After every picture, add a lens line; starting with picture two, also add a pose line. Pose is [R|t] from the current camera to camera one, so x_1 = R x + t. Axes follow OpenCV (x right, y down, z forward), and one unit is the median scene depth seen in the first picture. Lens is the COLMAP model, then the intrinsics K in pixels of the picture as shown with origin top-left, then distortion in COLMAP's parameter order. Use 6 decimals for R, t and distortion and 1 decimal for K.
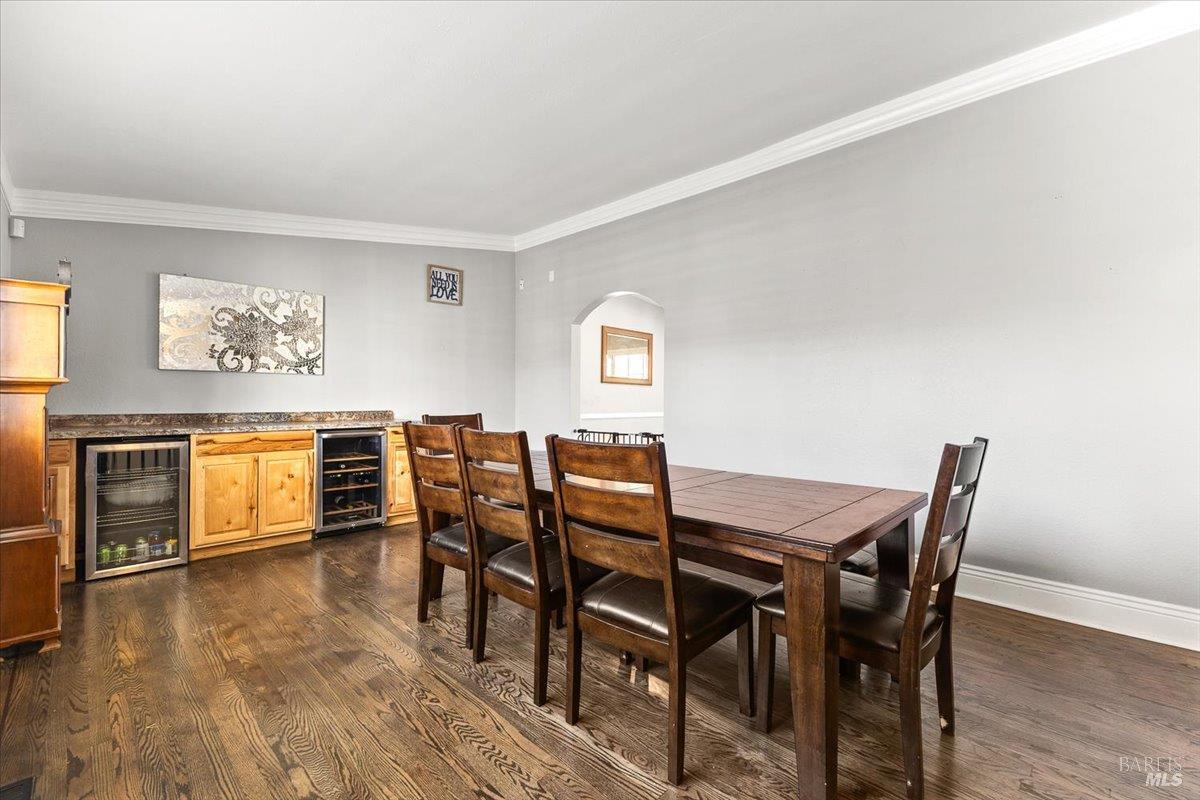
lens RADIAL K [[523.0, 0, 599.4], [0, 523.0, 397.8], [0, 0, 1]] dist [0.009601, -0.000891]
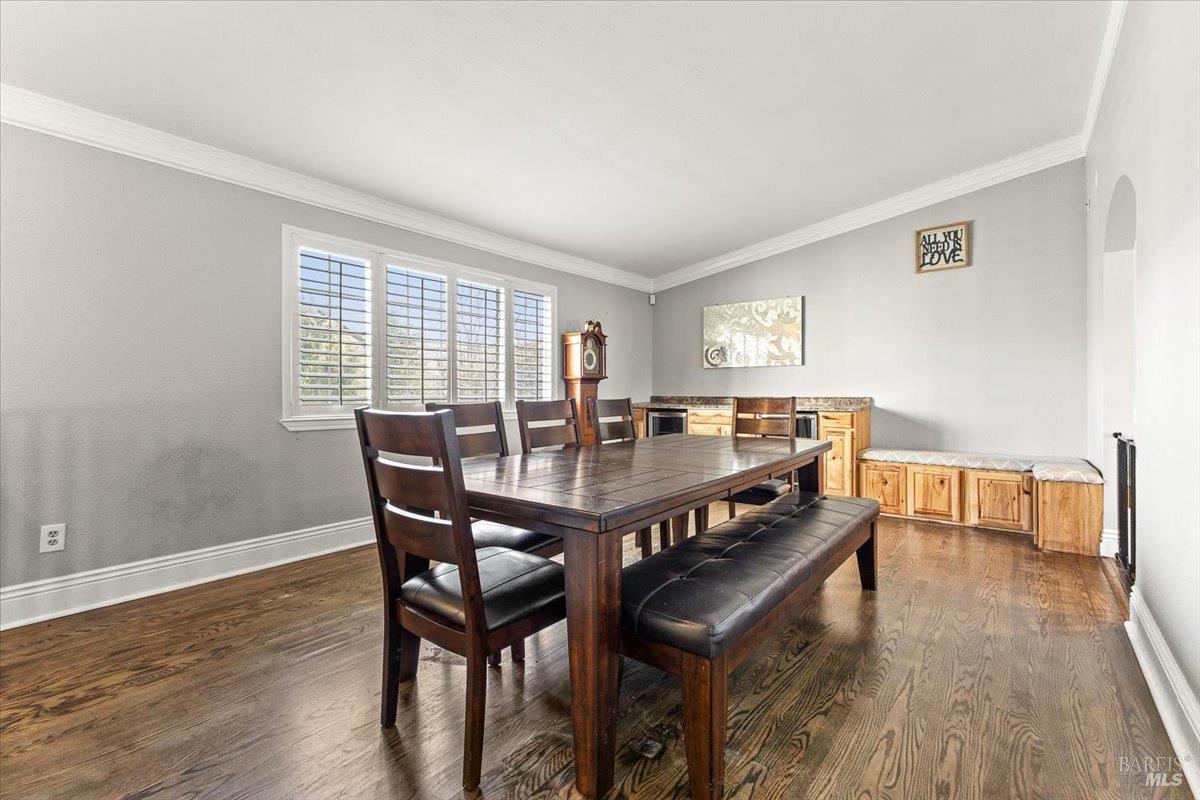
lens RADIAL K [[523.0, 0, 600.7], [0, 523.0, 395.8], [0, 0, 1]] dist [0.009601, -0.000891]
pose [[0.099225, -0.000834, -0.995065, 0.486978], [0.000703, 0.999999, -0.000768, 0.020524], [0.995065, -0.000624, 0.099226, 0.382960]]
